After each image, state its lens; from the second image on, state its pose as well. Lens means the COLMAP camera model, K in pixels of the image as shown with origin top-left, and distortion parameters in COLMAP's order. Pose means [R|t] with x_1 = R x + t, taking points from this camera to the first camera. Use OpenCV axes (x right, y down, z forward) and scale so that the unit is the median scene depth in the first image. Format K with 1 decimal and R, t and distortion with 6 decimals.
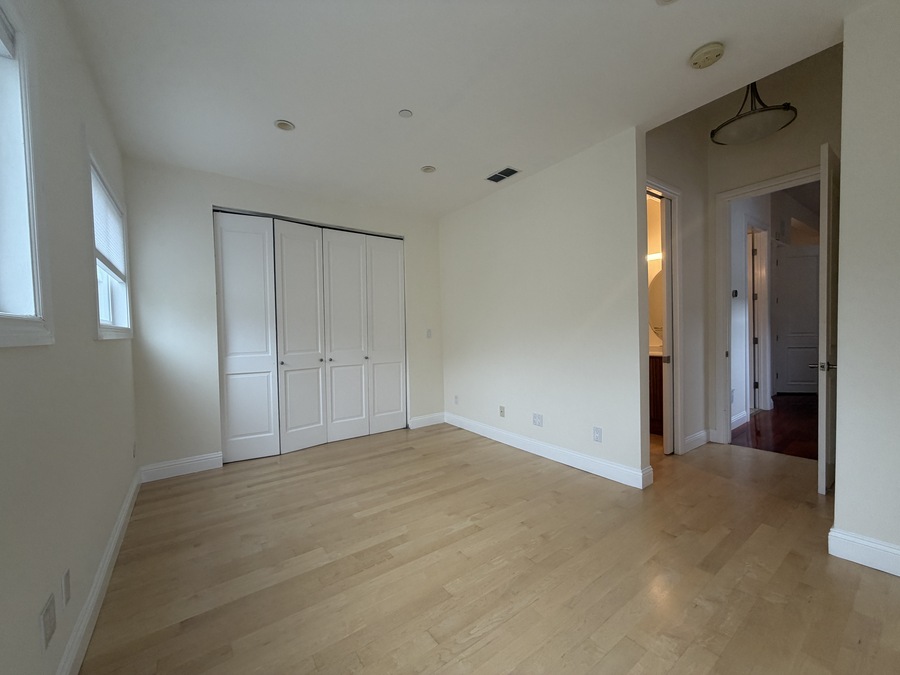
lens RADIAL K [[359.4, 0, 450.9], [0, 359.4, 337.8], [0, 0, 1]] dist [0.002328, -0.000648]
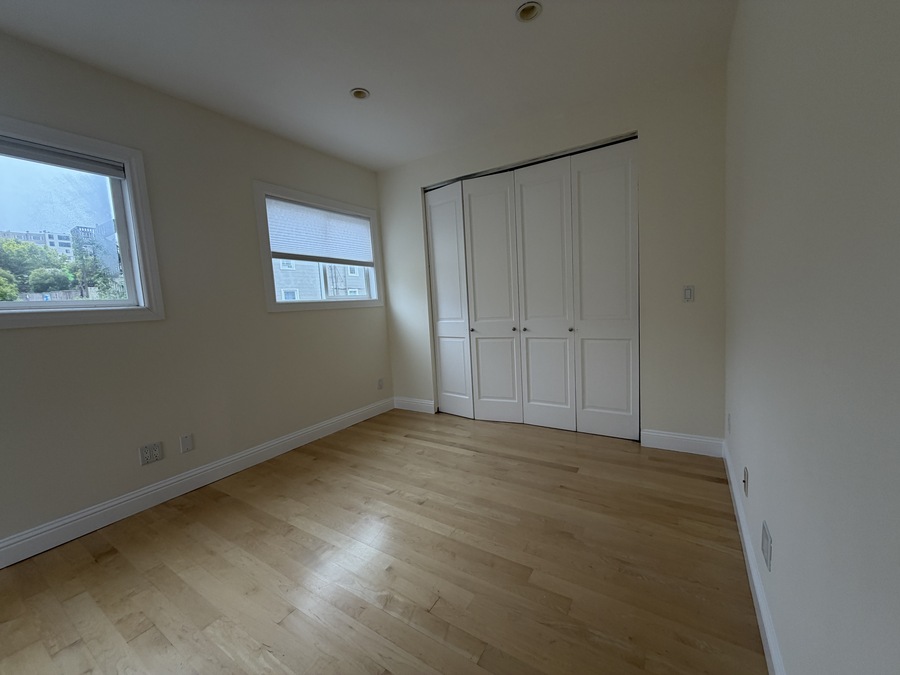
lens RADIAL K [[359.4, 0, 449.8], [0, 359.4, 337.9], [0, 0, 1]] dist [0.002328, -0.000648]
pose [[0.356767, 0.092232, -0.929629, 0.435047], [0.027789, 0.993626, 0.109246, -0.017810], [0.933780, -0.064809, 0.351930, 0.604401]]
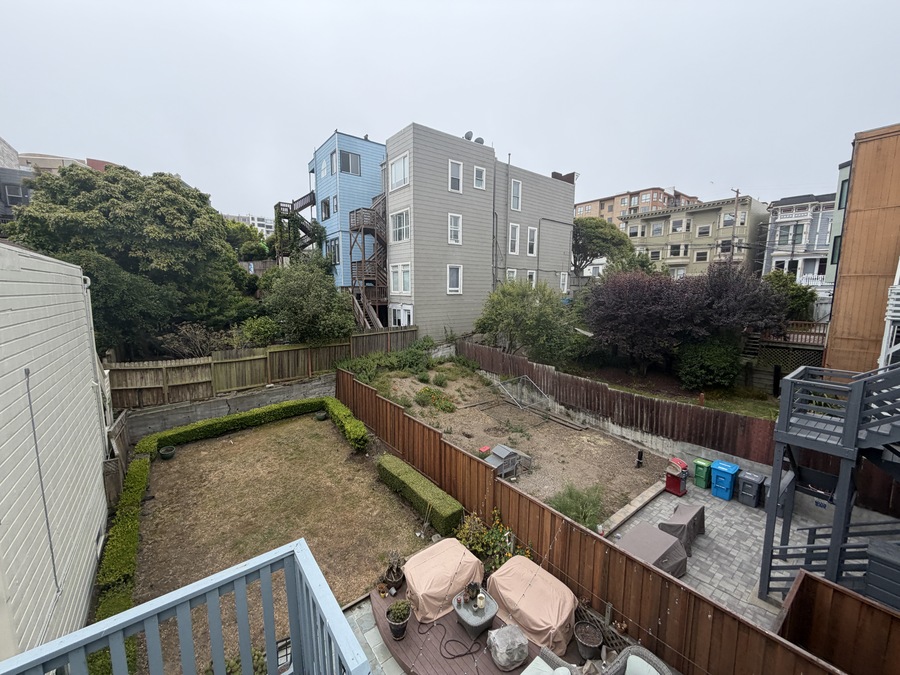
lens RADIAL K [[359.4, 0, 448.9], [0, 359.4, 338.0], [0, 0, 1]] dist [0.002328, -0.000648]
pose [[0.030331, 0.154816, -0.987478, 0.303661], [-0.026457, 0.987710, 0.154040, -0.013717], [0.999190, 0.021454, 0.034054, 0.518598]]
